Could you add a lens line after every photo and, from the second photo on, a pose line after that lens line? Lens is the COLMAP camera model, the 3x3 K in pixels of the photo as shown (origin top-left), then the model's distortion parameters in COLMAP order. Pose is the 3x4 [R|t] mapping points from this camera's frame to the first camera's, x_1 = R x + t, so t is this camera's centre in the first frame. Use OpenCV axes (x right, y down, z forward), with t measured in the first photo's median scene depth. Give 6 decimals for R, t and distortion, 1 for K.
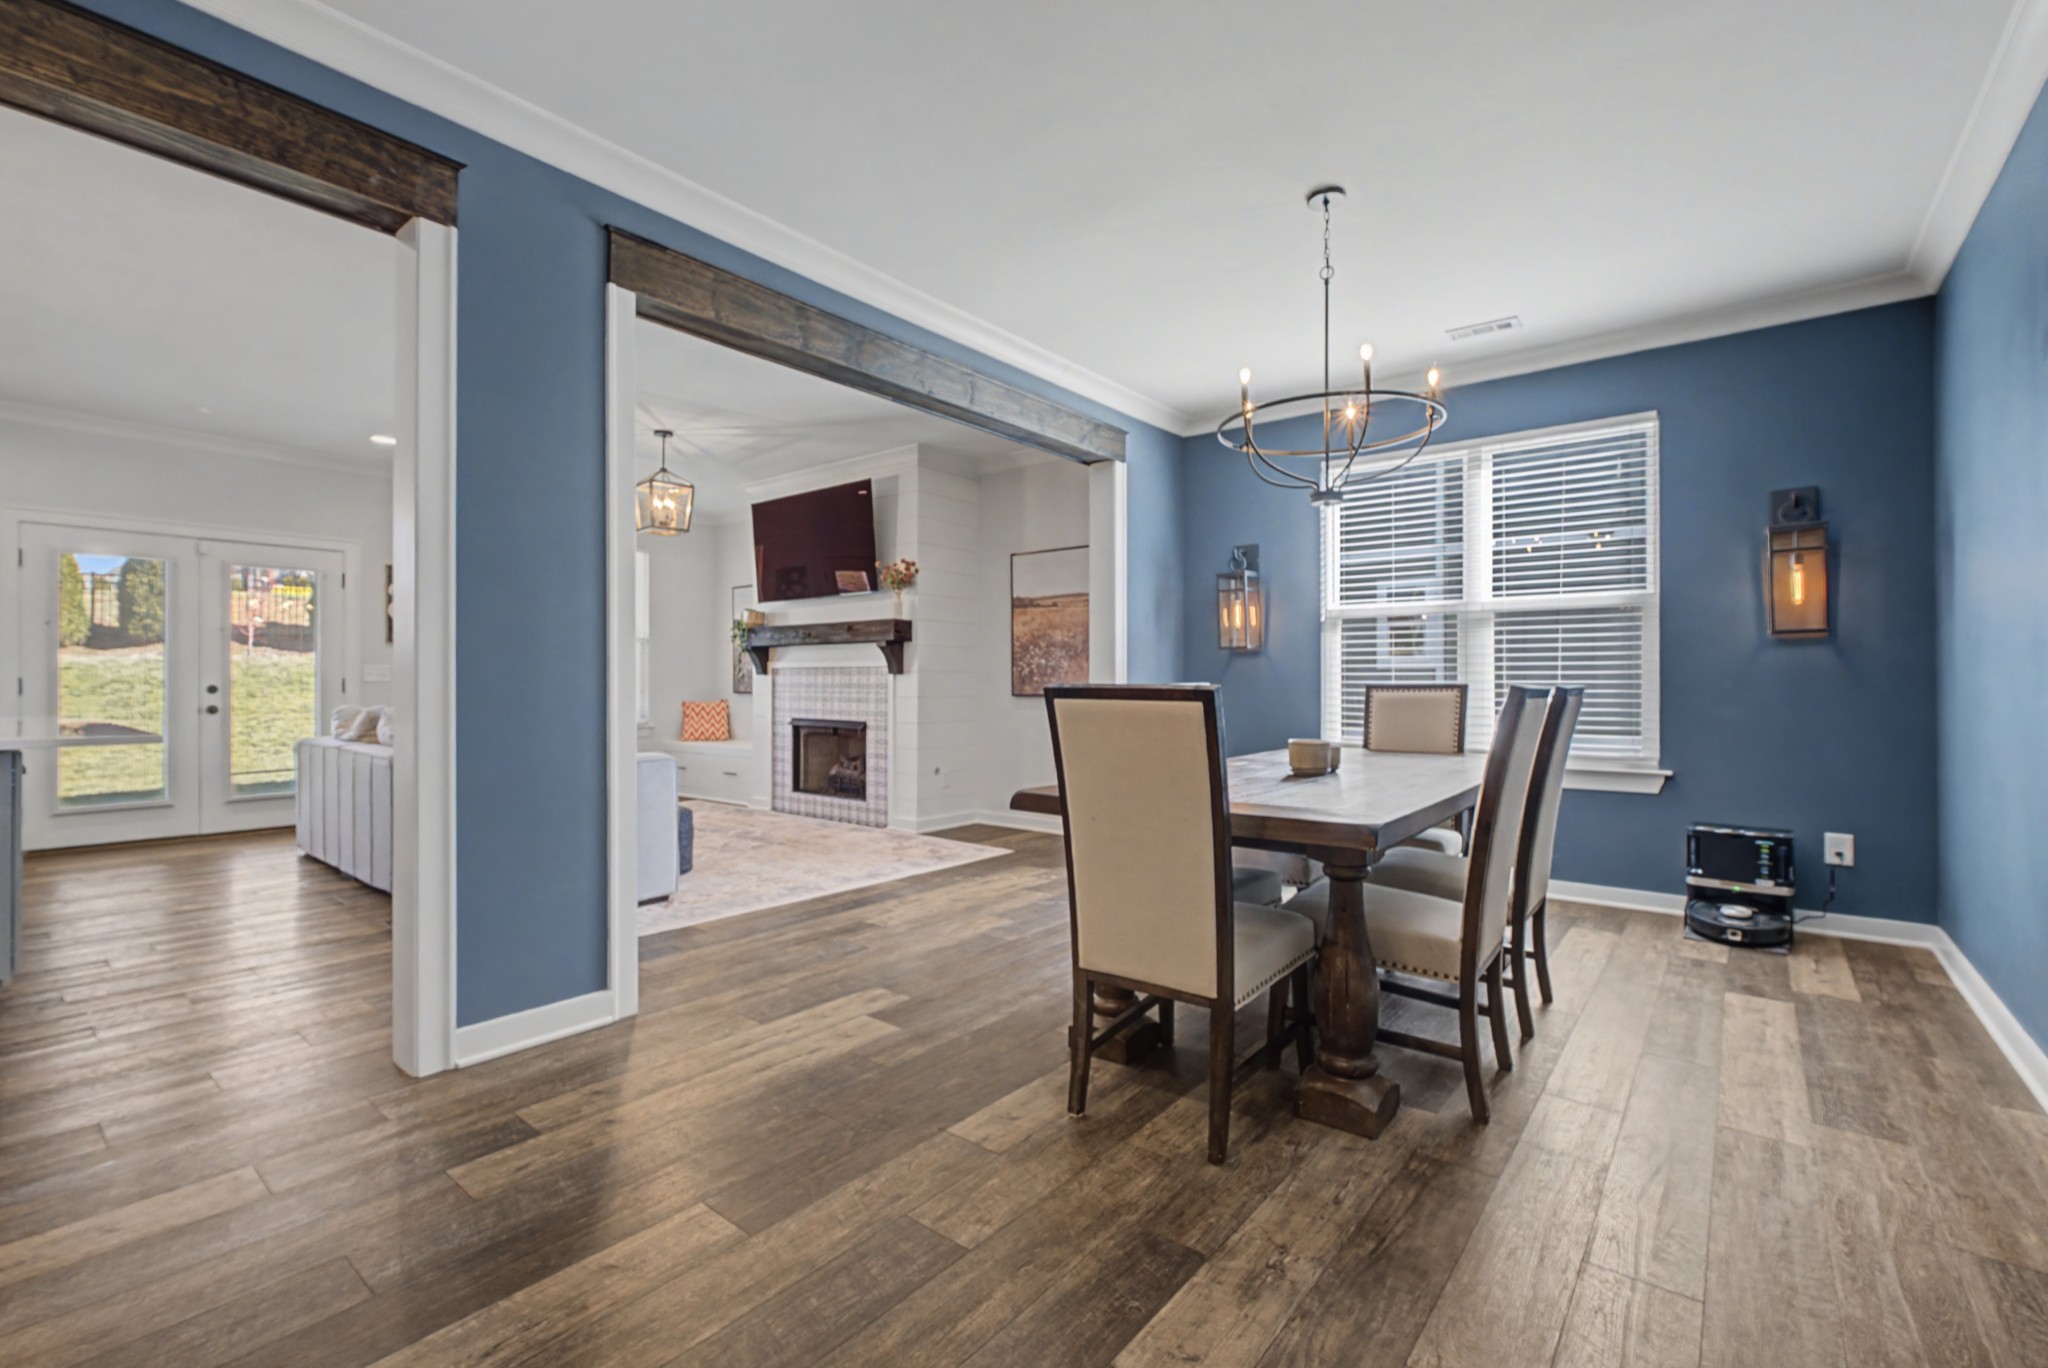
lens RADIAL K [[897.2, 0, 1011.9], [0, 897.2, 680.1], [0, 0, 1]] dist [-0.015323, 0.004224]
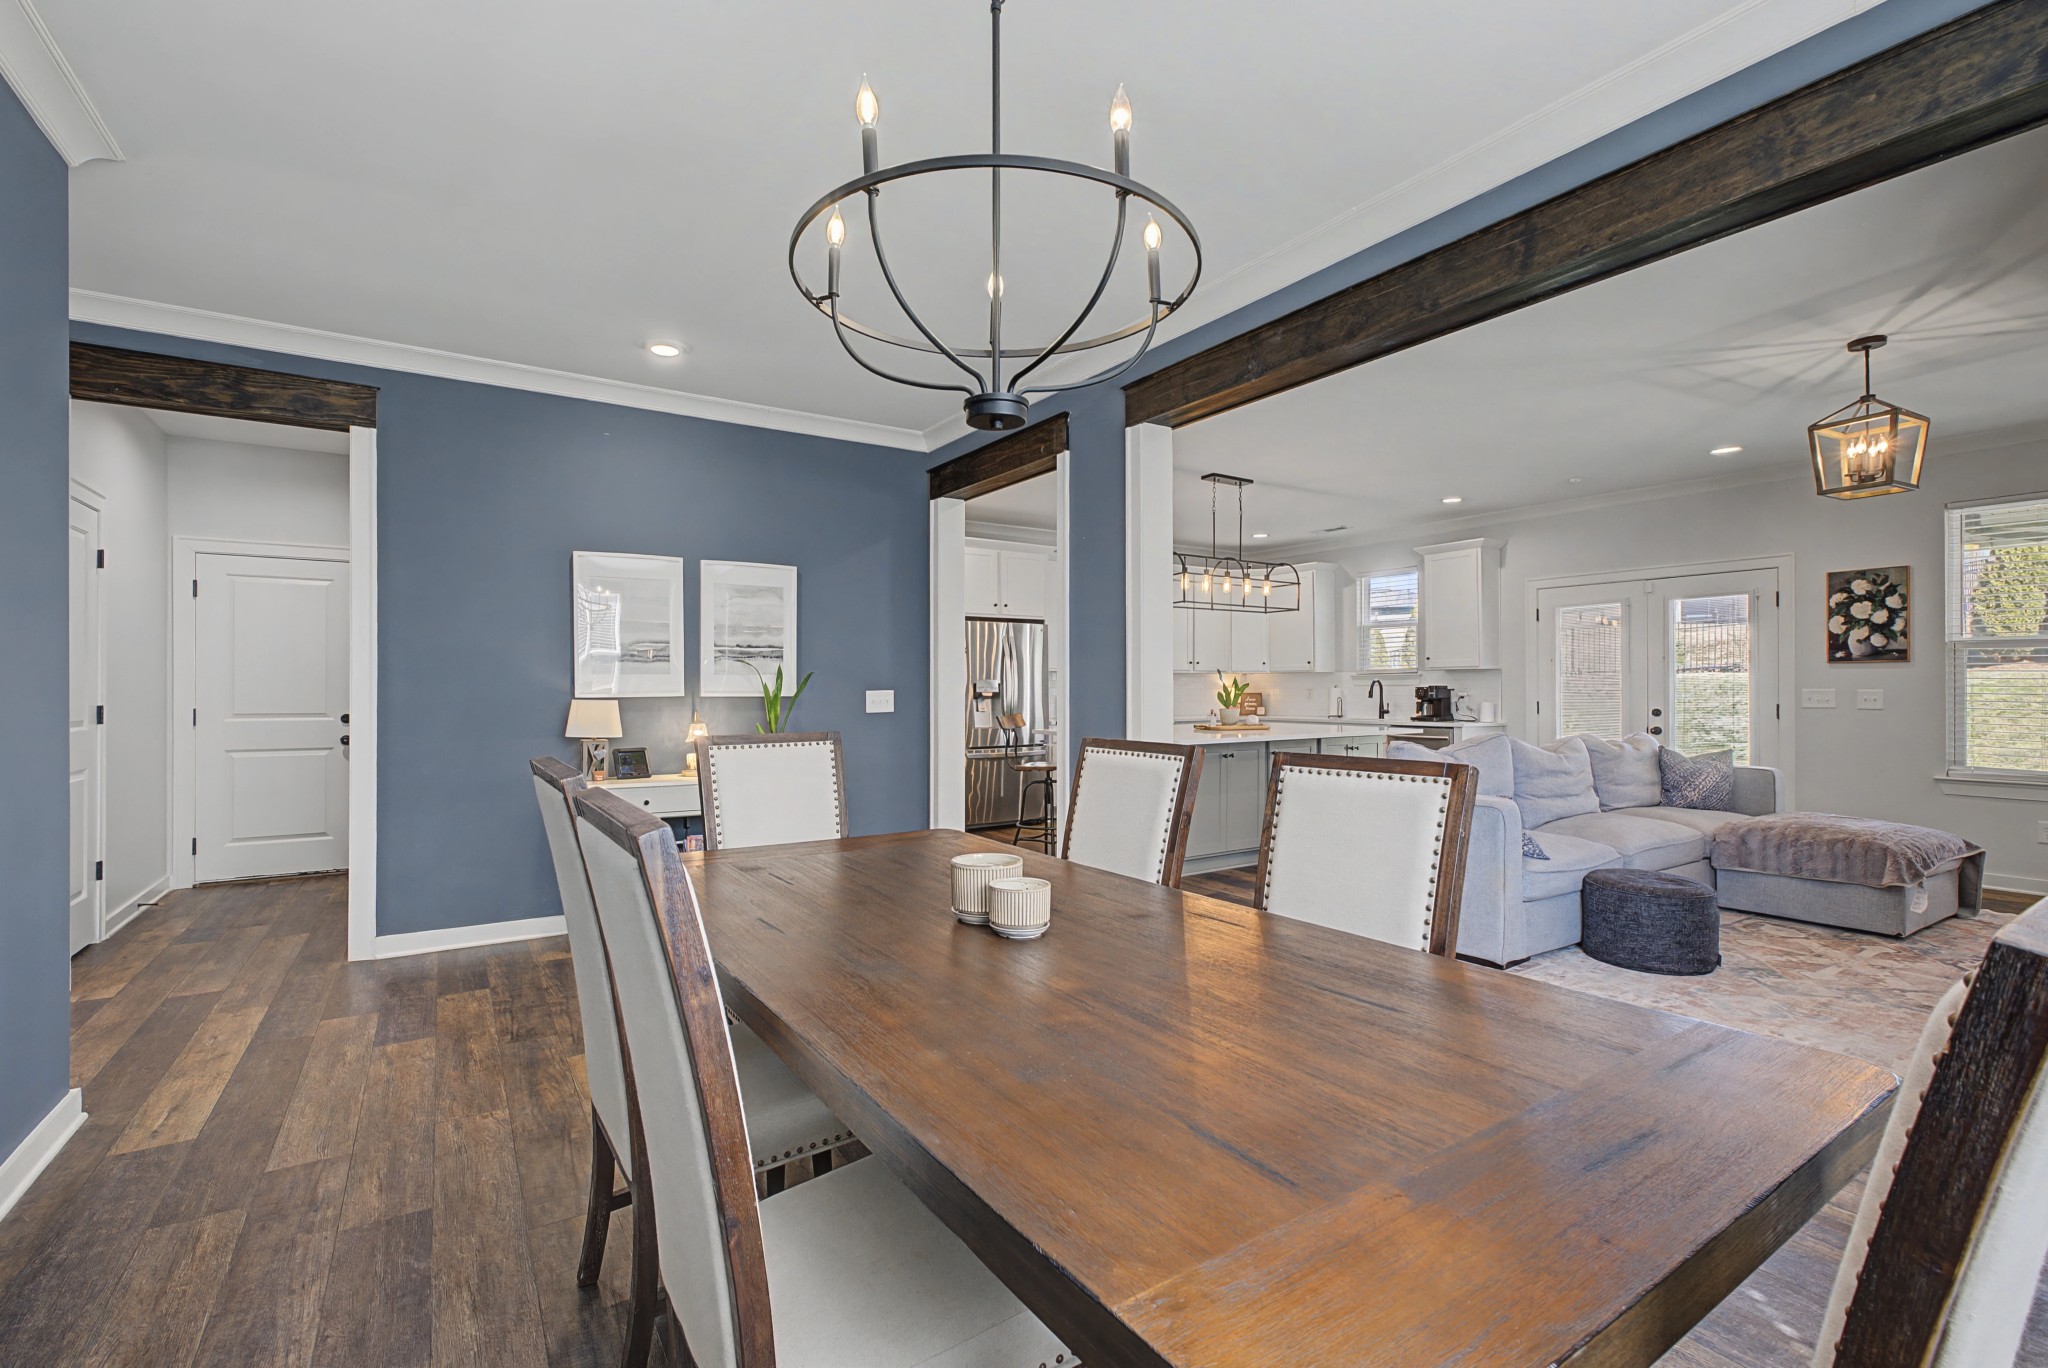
lens RADIAL K [[897.2, 0, 1025.4], [0, 897.2, 686.9], [0, 0, 1]] dist [-0.015323, 0.004224]
pose [[-0.317194, -0.003001, -0.948356, 0.369958], [0.003228, 0.999986, -0.004244, -0.017595], [0.948355, -0.004407, -0.317180, 0.529937]]
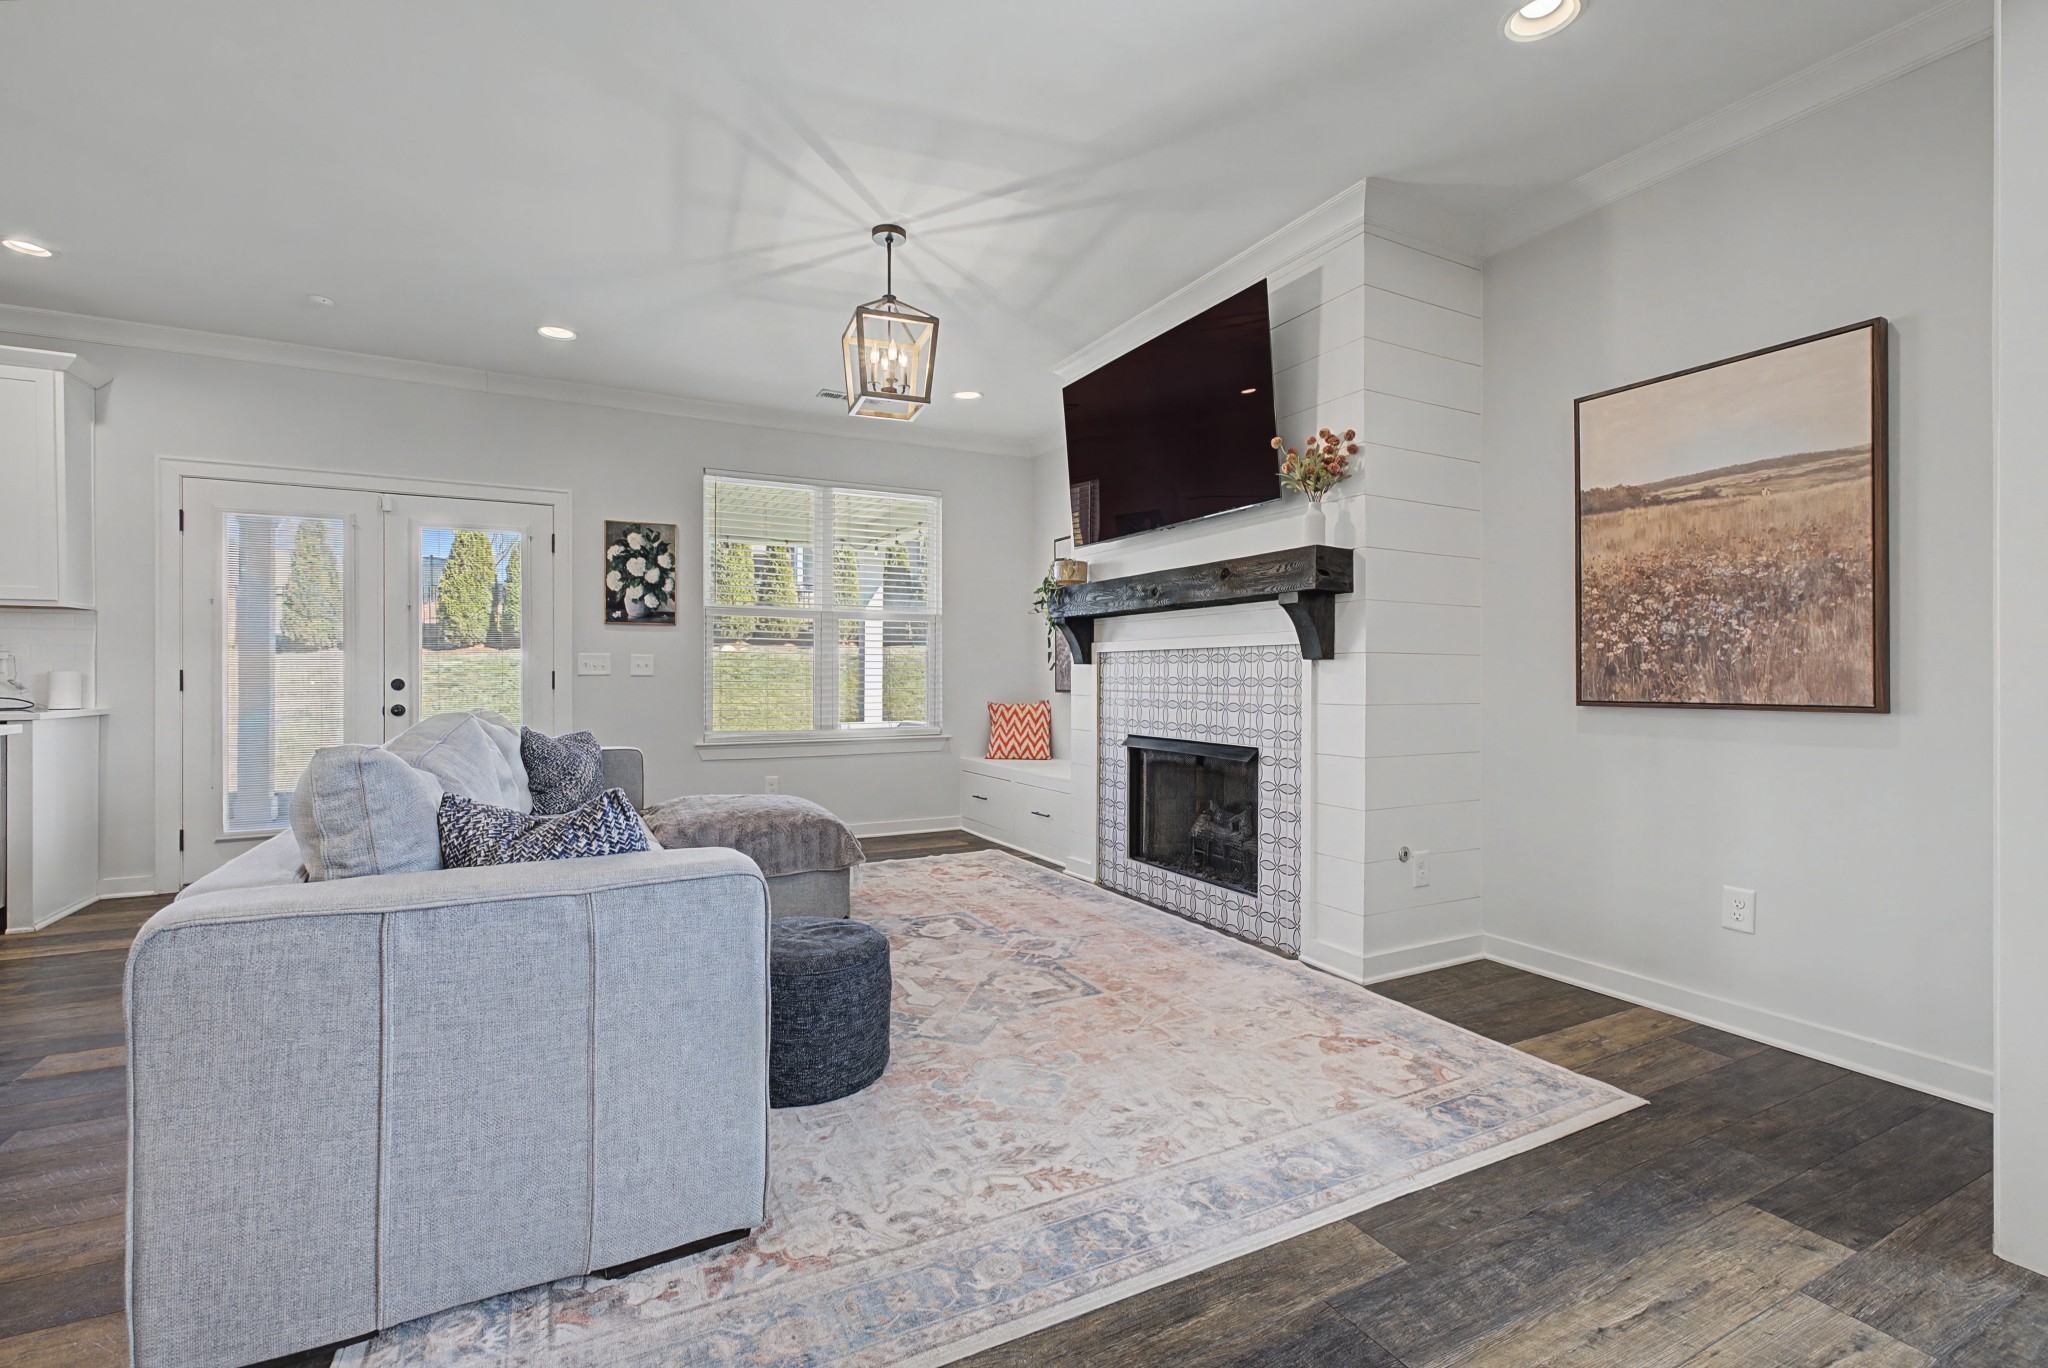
lens RADIAL K [[897.2, 0, 1002.0], [0, 897.2, 676.4], [0, 0, 1]] dist [-0.015323, 0.004224]
pose [[0.911945, -0.000536, -0.410312, -0.080191], [0.001076, 0.999999, 0.001086, 0.002538], [0.410311, -0.001432, 0.911944, 0.441673]]
